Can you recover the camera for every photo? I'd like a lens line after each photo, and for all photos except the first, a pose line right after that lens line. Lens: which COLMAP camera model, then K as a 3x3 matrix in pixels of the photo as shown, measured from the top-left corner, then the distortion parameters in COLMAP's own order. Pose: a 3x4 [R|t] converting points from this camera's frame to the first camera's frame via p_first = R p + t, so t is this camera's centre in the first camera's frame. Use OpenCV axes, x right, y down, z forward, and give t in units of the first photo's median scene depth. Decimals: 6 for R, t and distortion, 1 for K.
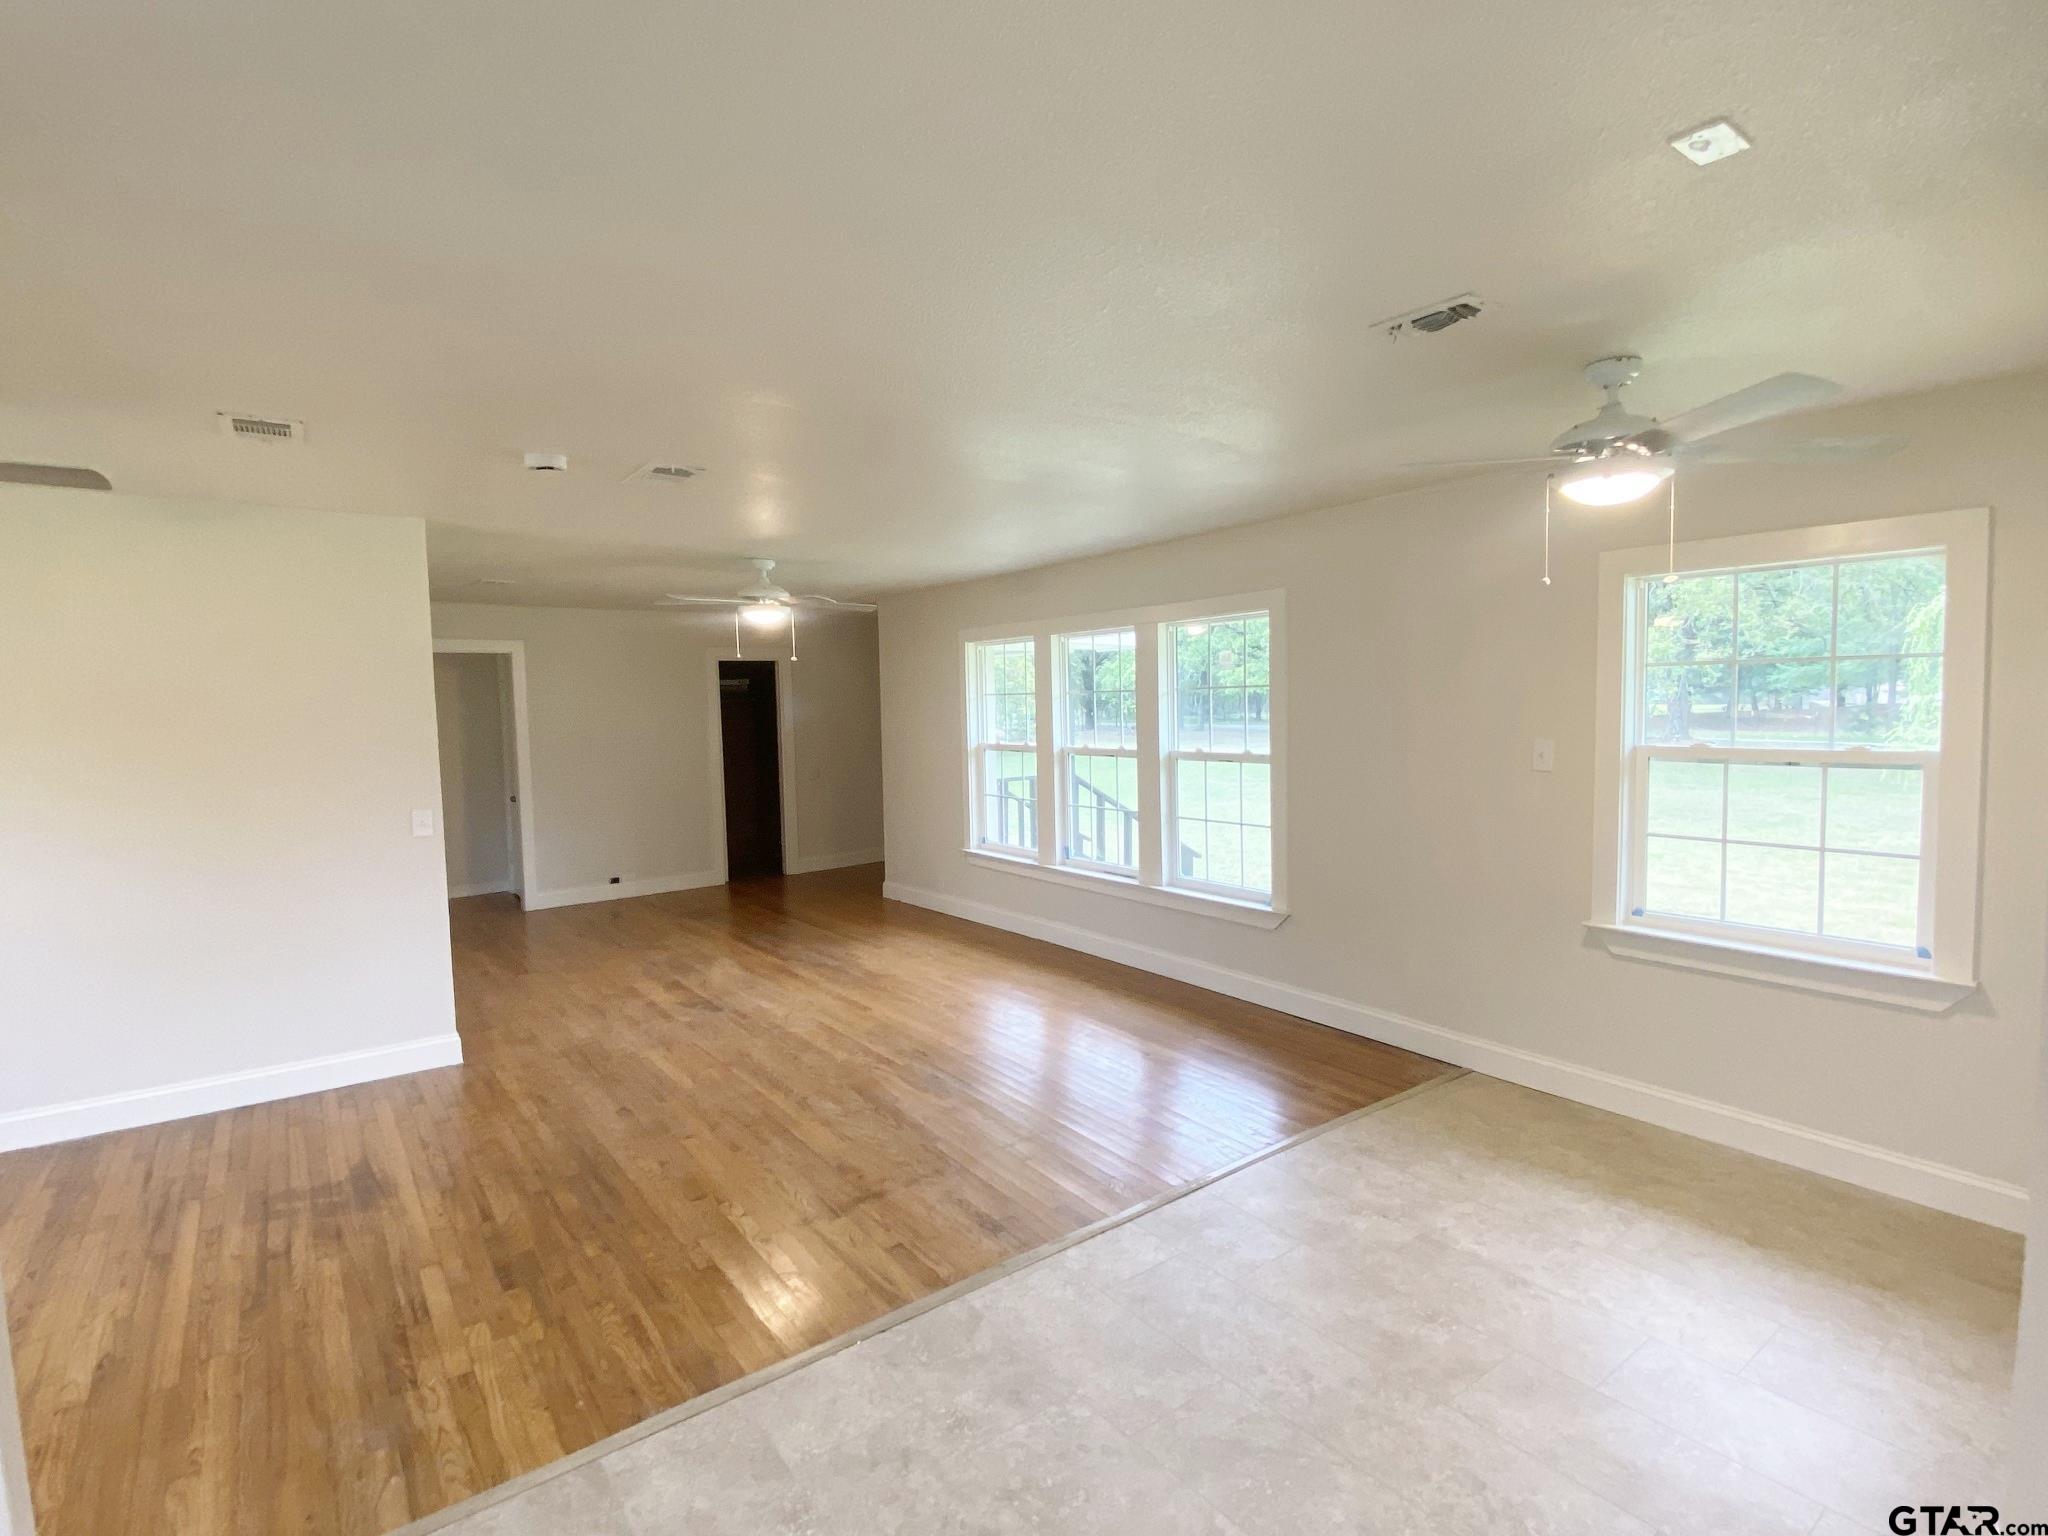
lens RADIAL K [[999.8, 0, 1024.0], [0, 999.8, 768.0], [0, 0, 1]] dist [0.018403, -0.021288]
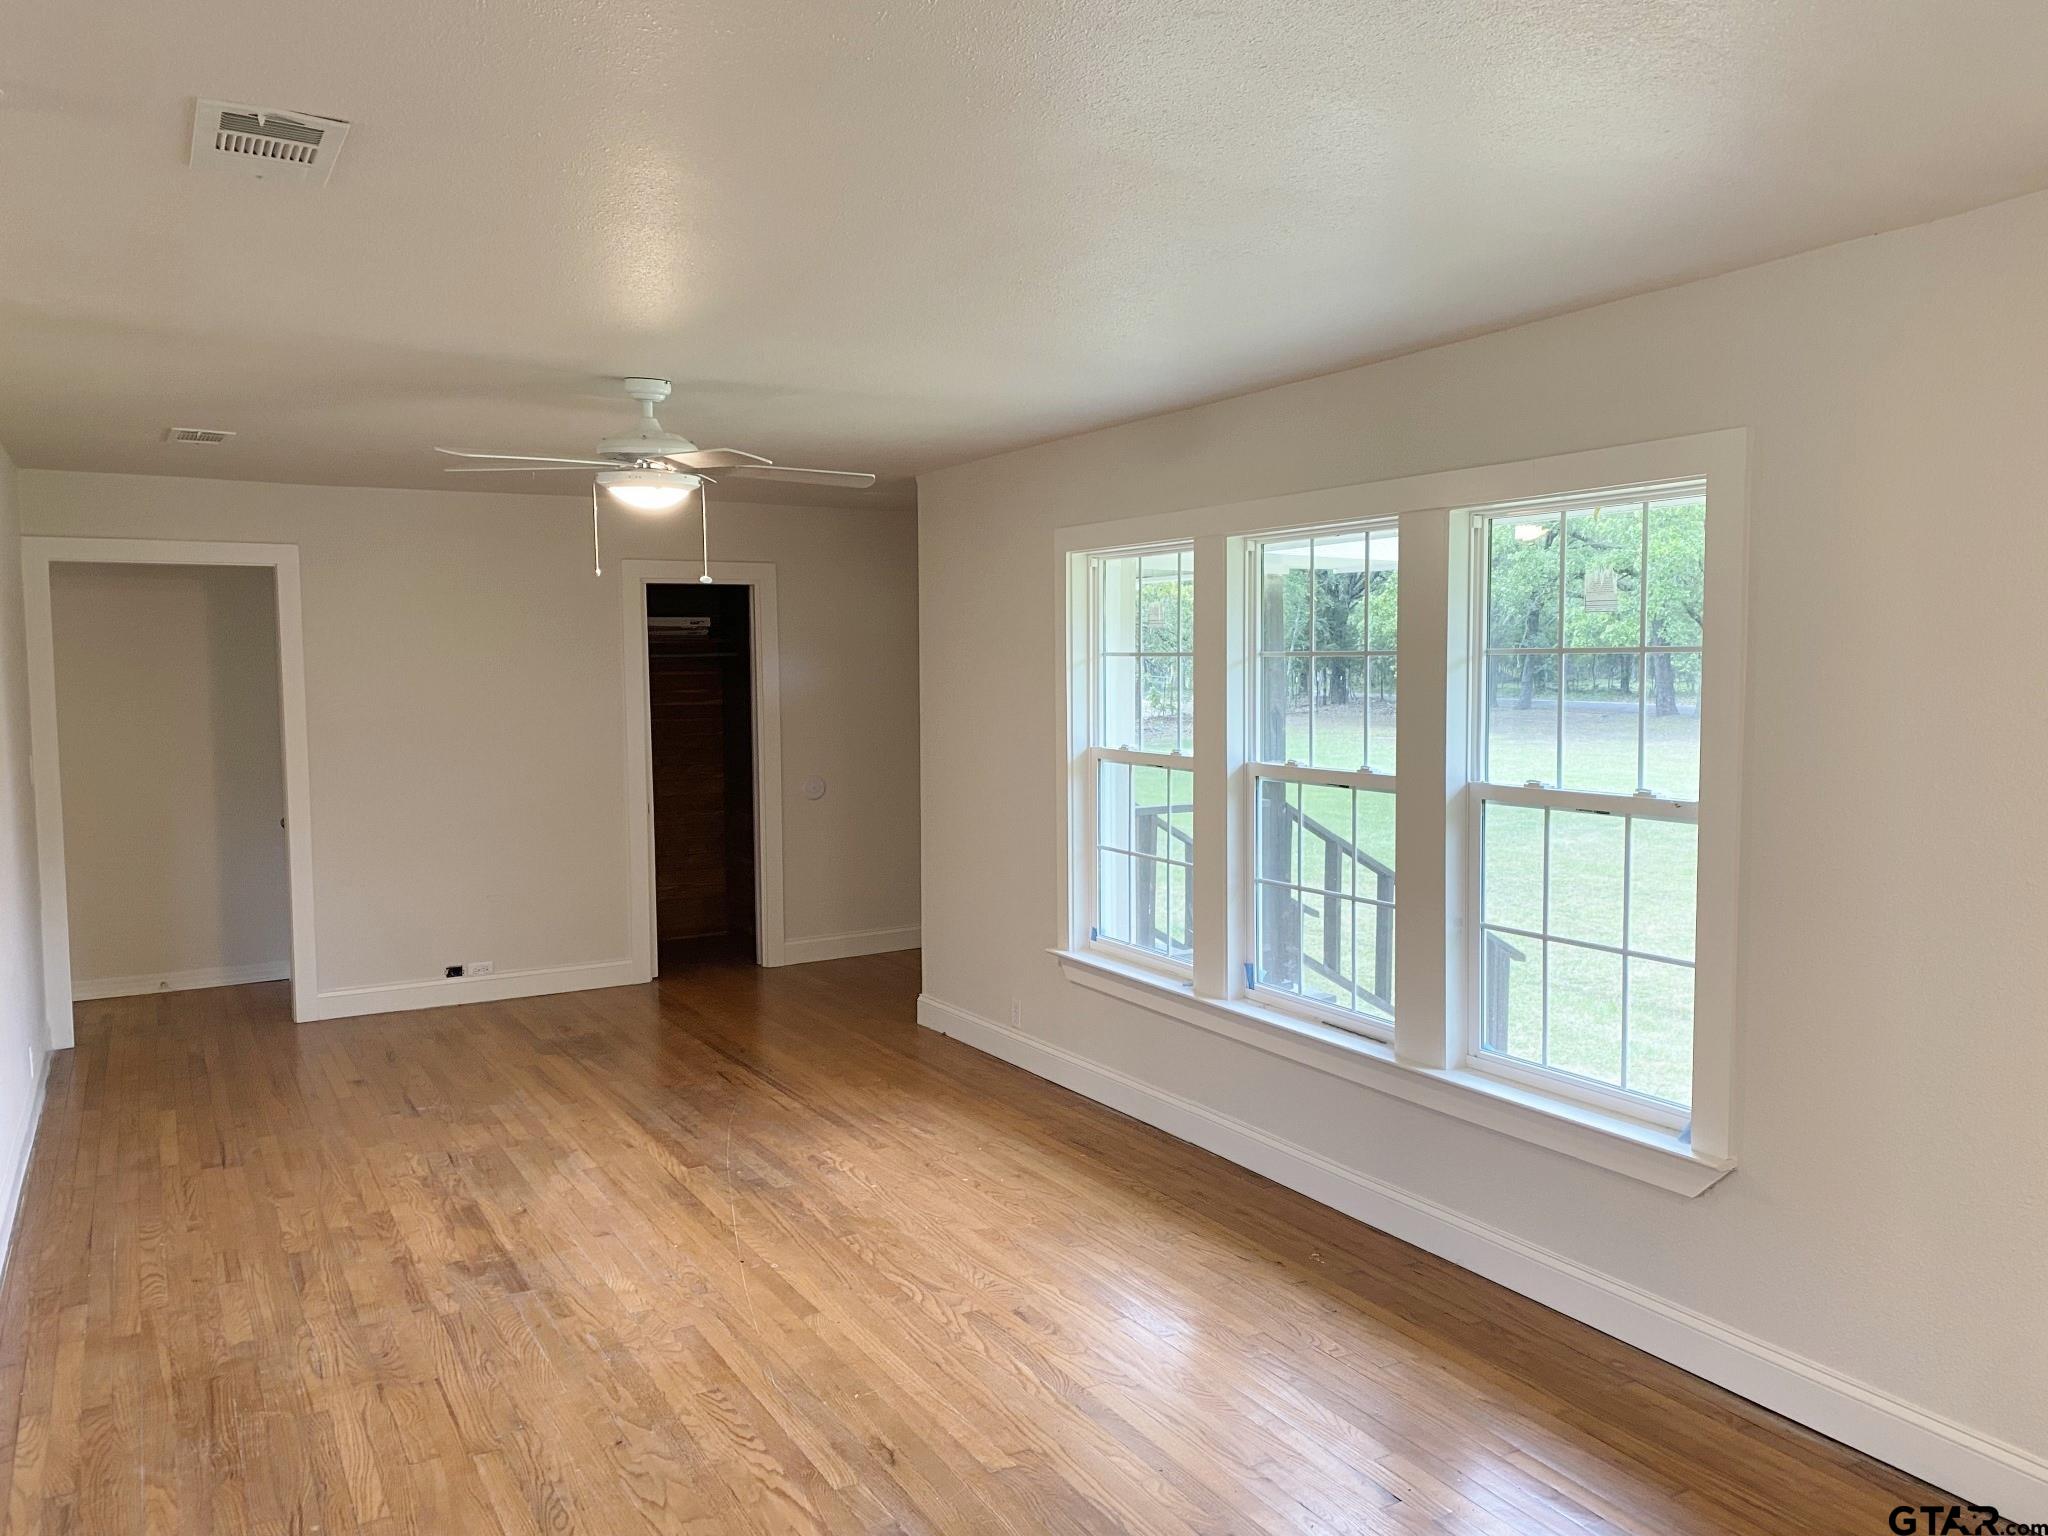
lens RADIAL K [[1632.6, 0, 1024.0], [0, 1632.6, 768.0], [0, 0, 1]] dist [0.060447, -0.106874]
pose [[0.992407, 0.022976, -0.120831, 0.030398], [-0.022737, 0.999736, 0.003362, -0.020707], [0.120876, -0.000589, 0.992667, 0.201238]]
